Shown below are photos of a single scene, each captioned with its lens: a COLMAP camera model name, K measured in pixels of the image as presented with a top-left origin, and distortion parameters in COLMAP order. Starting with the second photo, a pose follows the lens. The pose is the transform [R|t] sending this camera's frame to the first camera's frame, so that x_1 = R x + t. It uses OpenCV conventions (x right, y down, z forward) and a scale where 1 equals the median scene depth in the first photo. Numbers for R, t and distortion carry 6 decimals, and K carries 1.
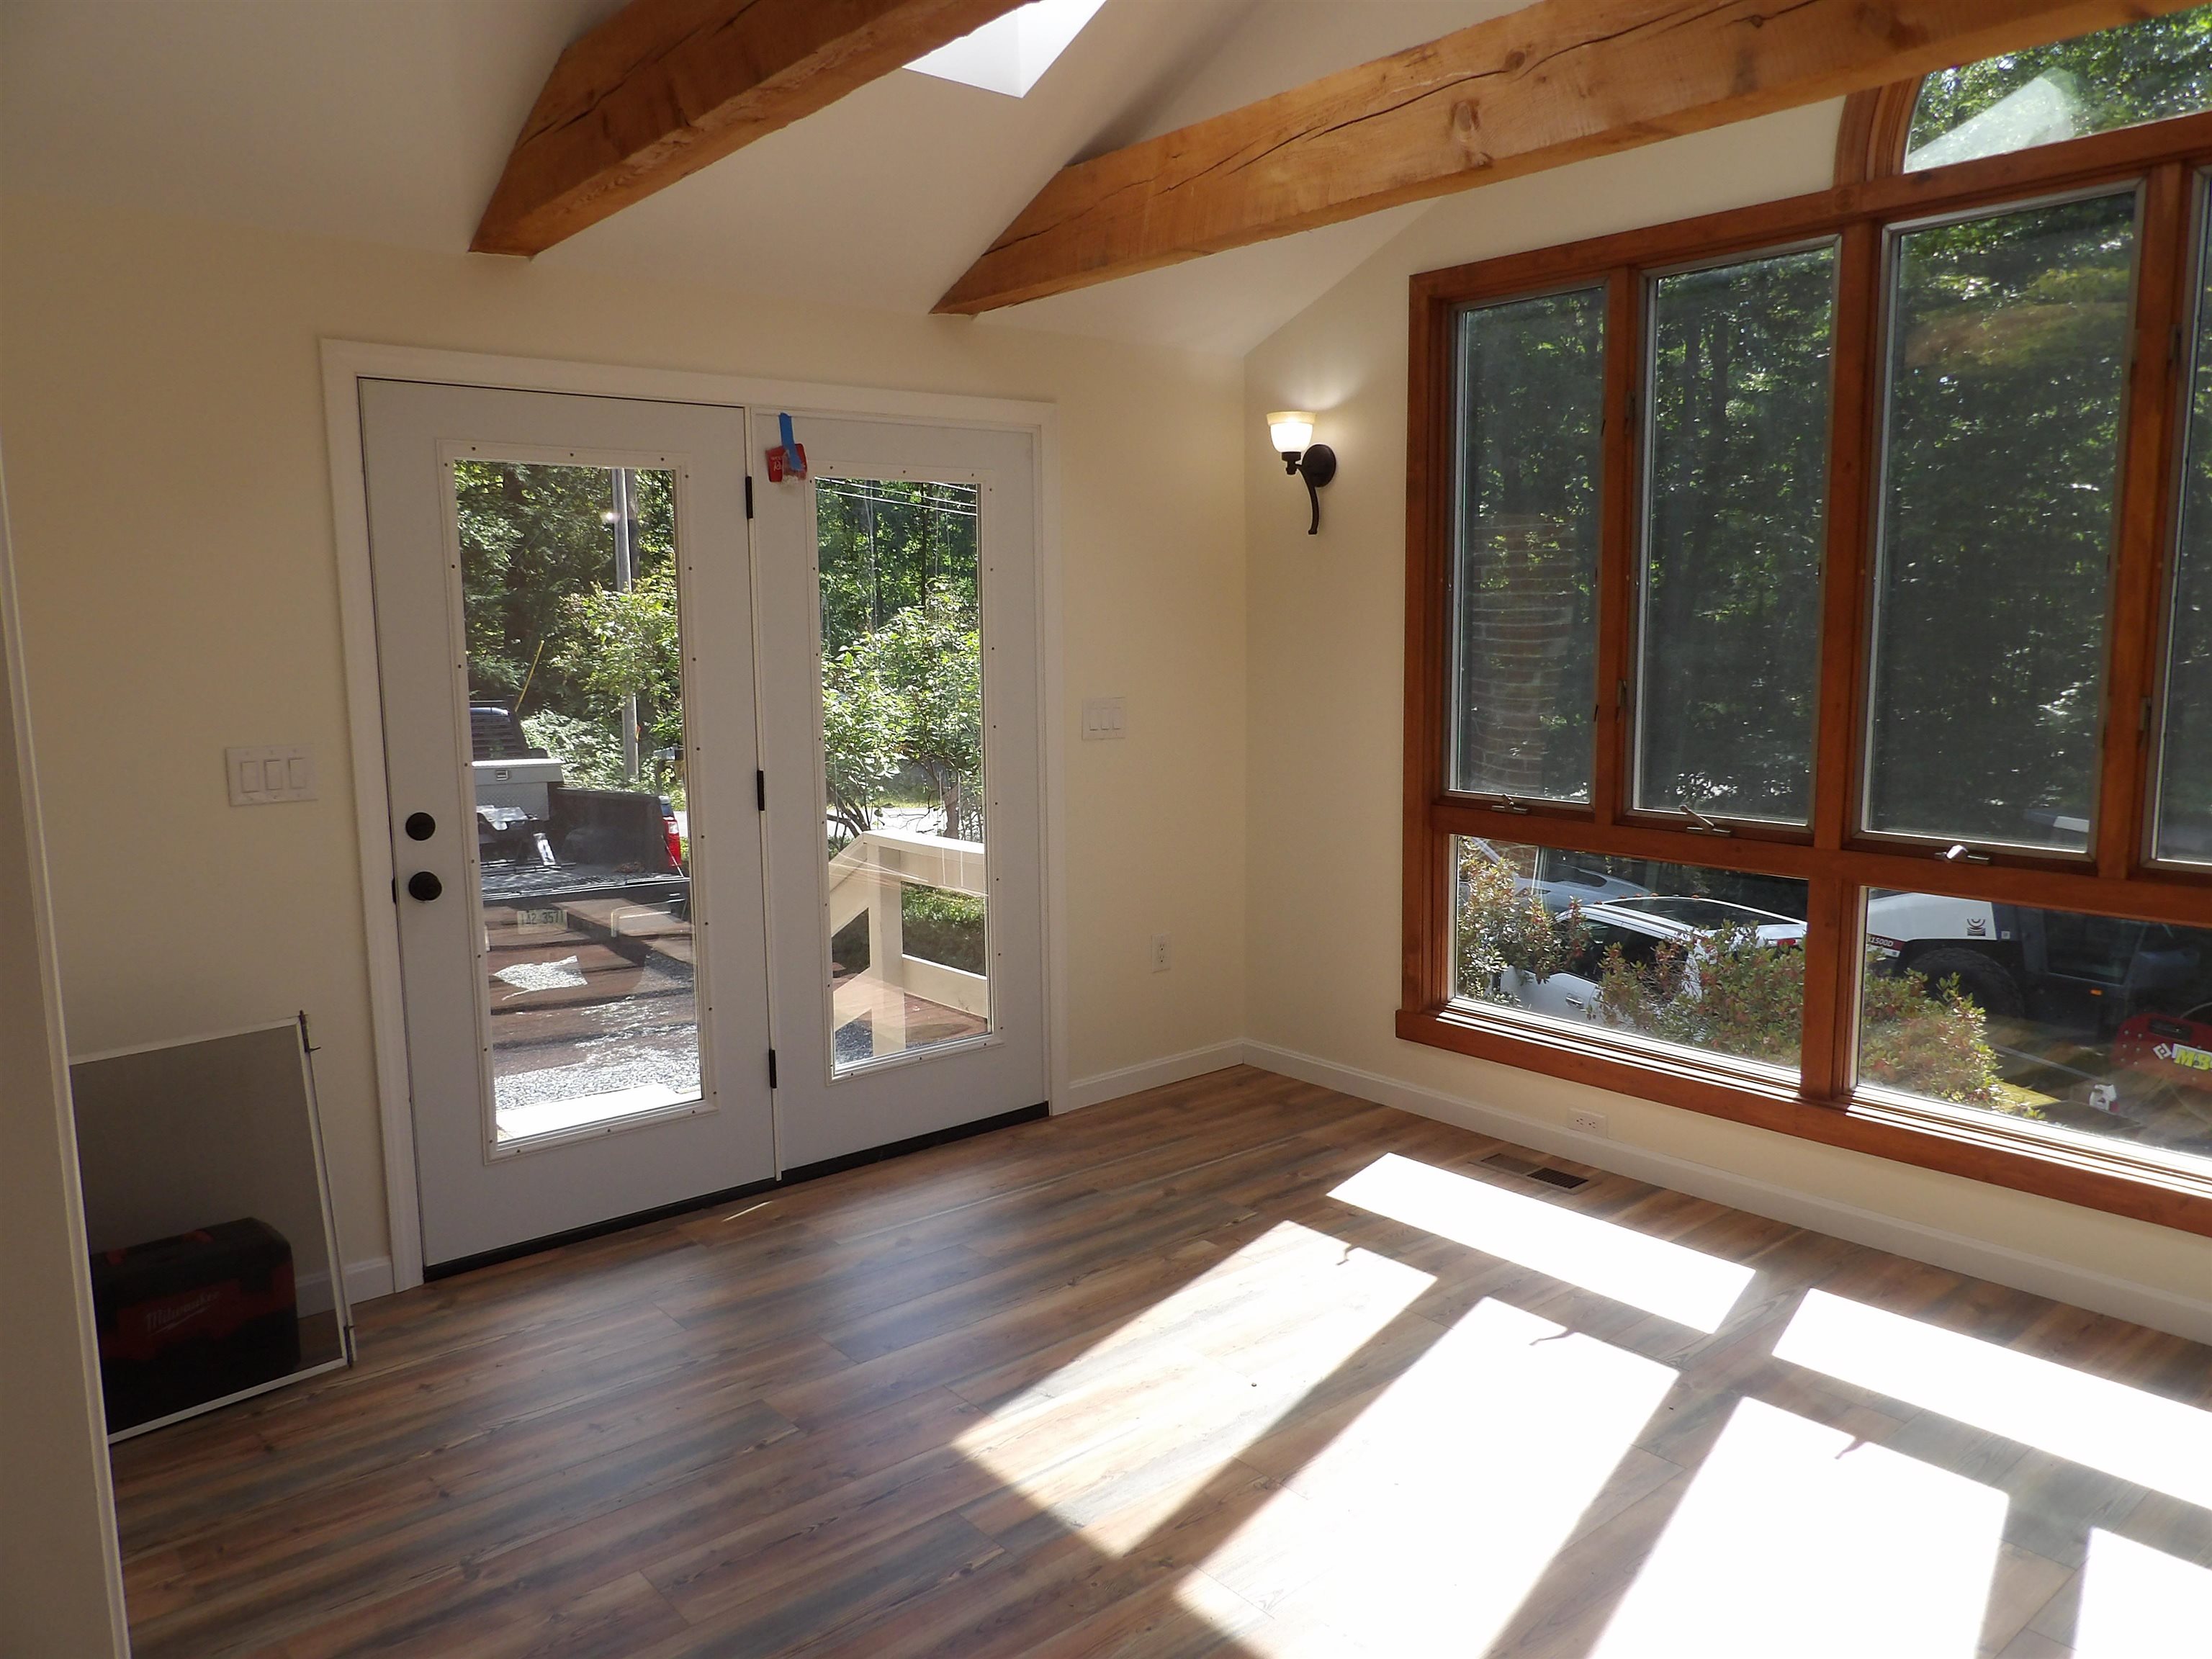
lens RADIAL K [[1594.2, 0, 1111.7], [0, 1594.2, 837.0], [0, 0, 1]] dist [-0.023521, 0.037959]
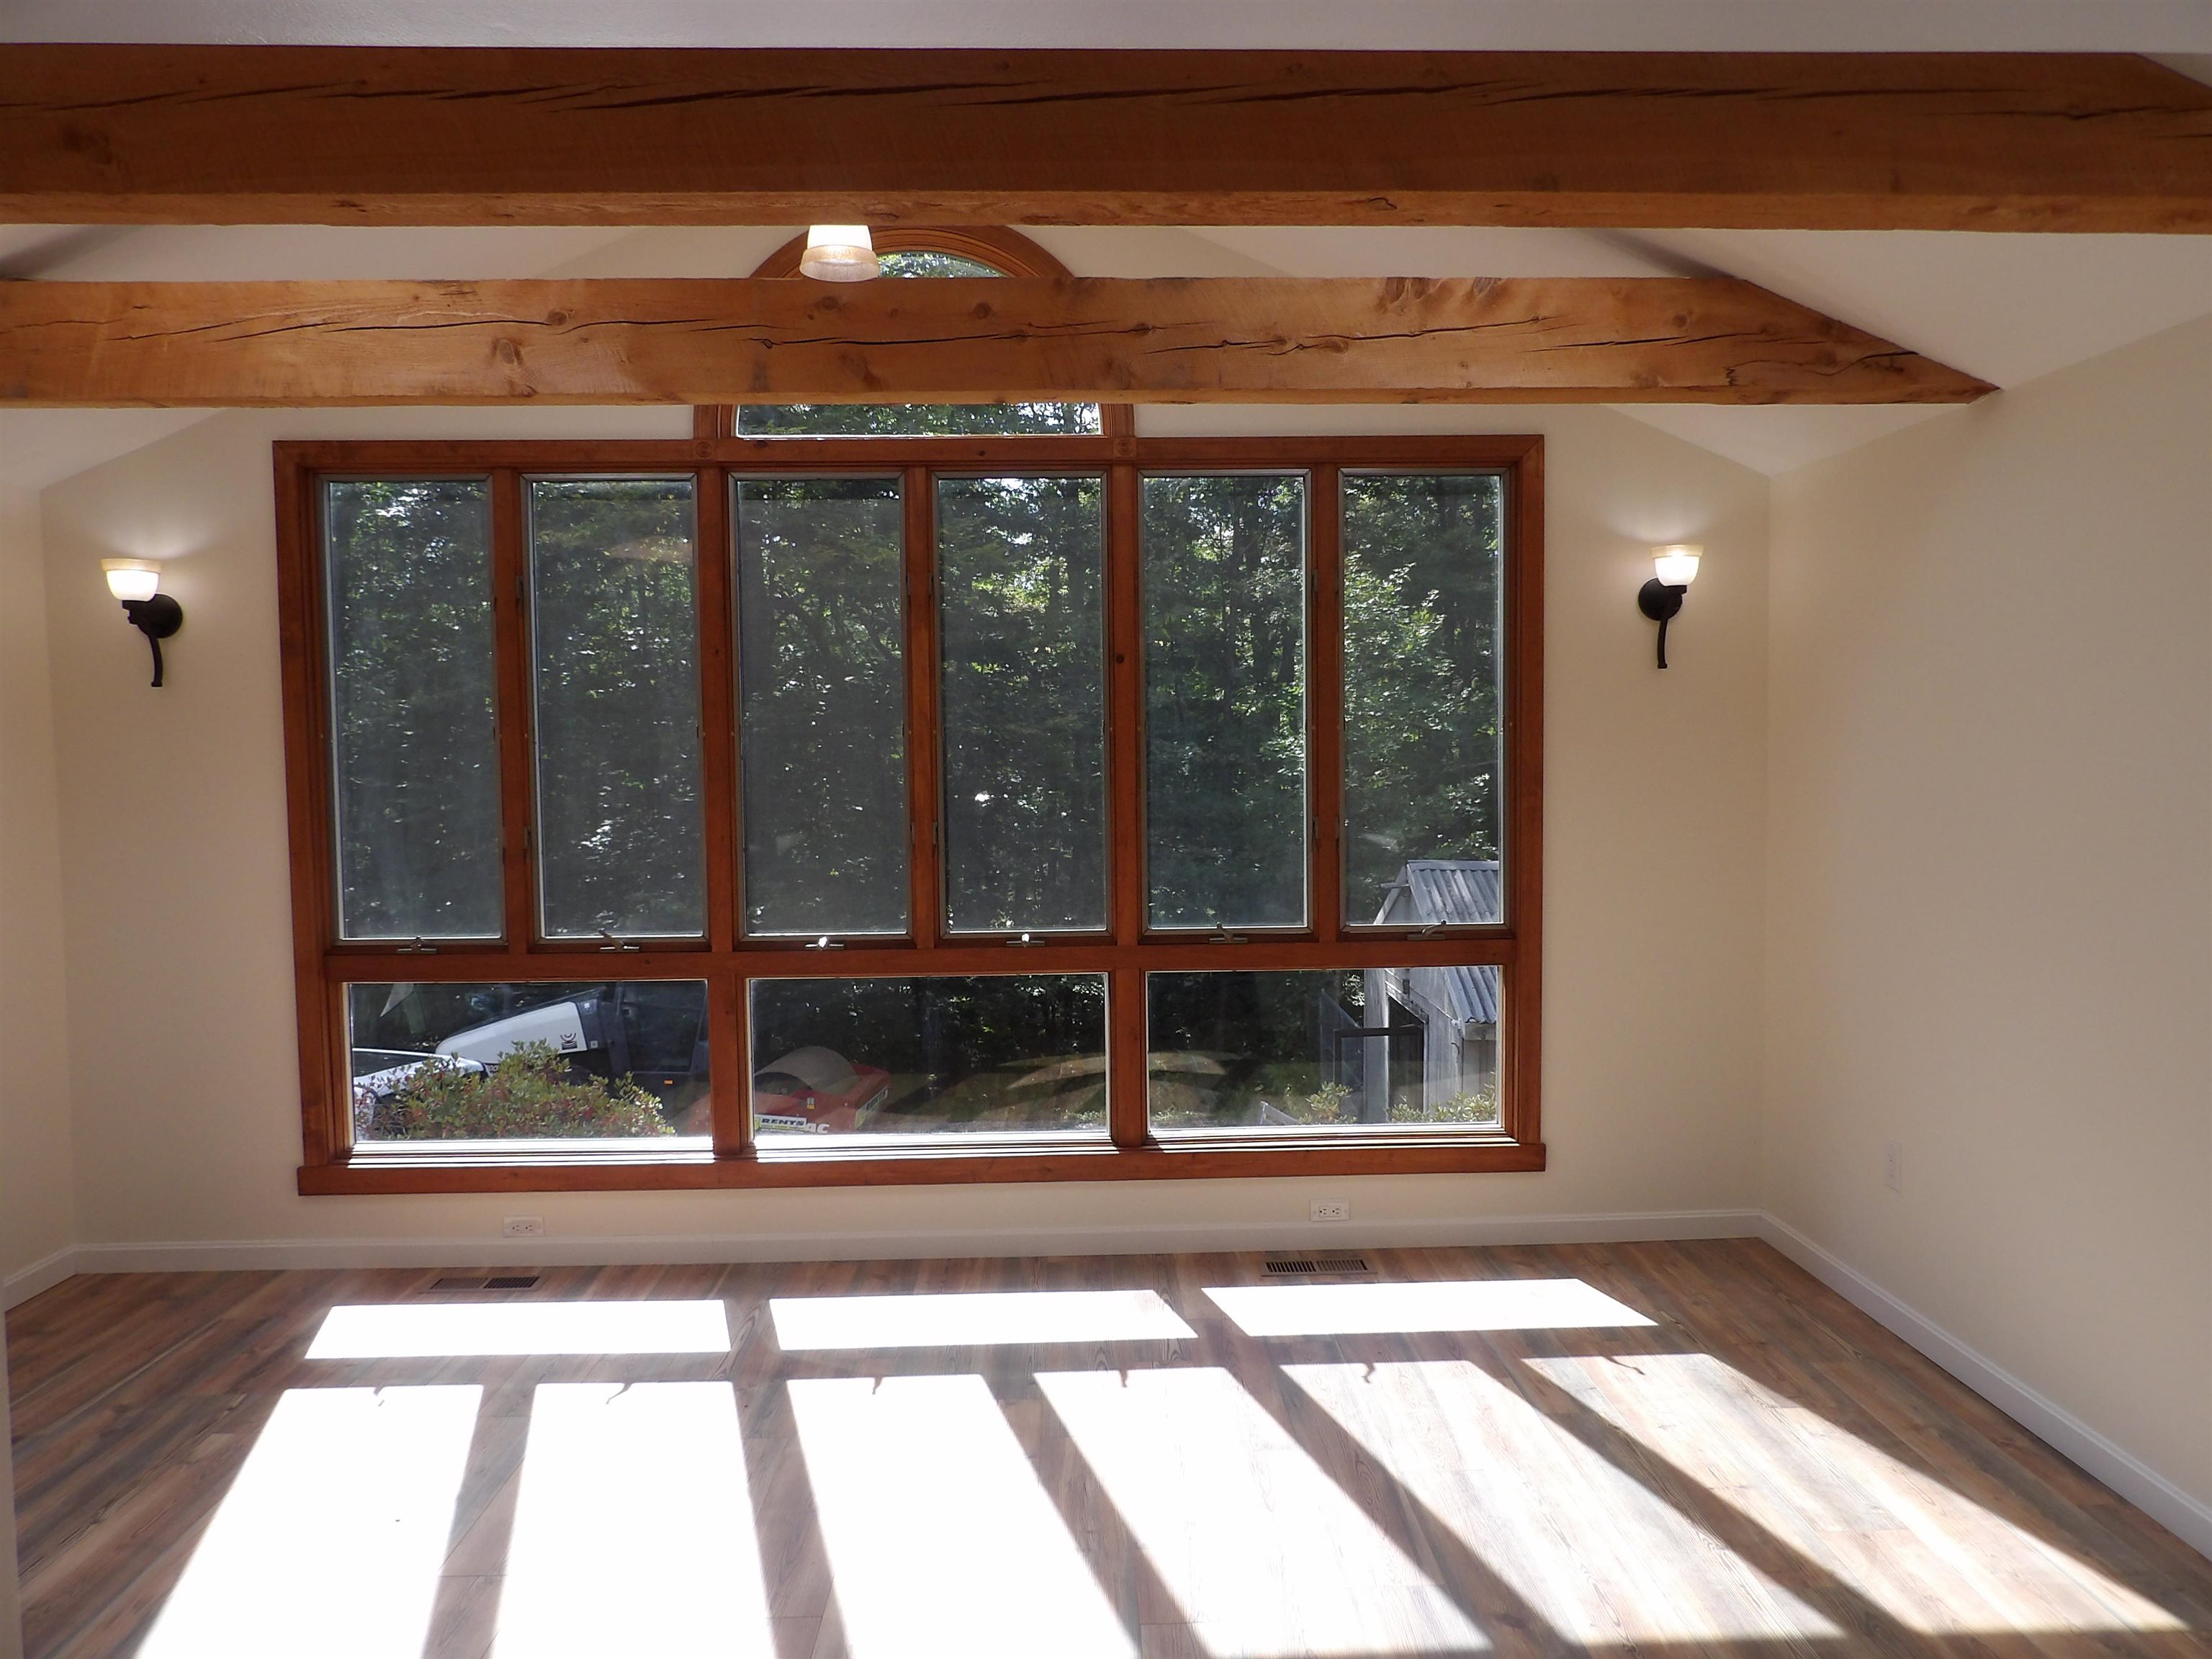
lens RADIAL K [[1594.2, 0, 1111.7], [0, 1594.2, 837.0], [0, 0, 1]] dist [-0.023521, 0.037959]
pose [[0.630026, -0.042183, 0.775427, -0.319743], [0.113114, 0.992859, -0.037892, -0.000325], [-0.768292, 0.111585, 0.630299, -0.035284]]
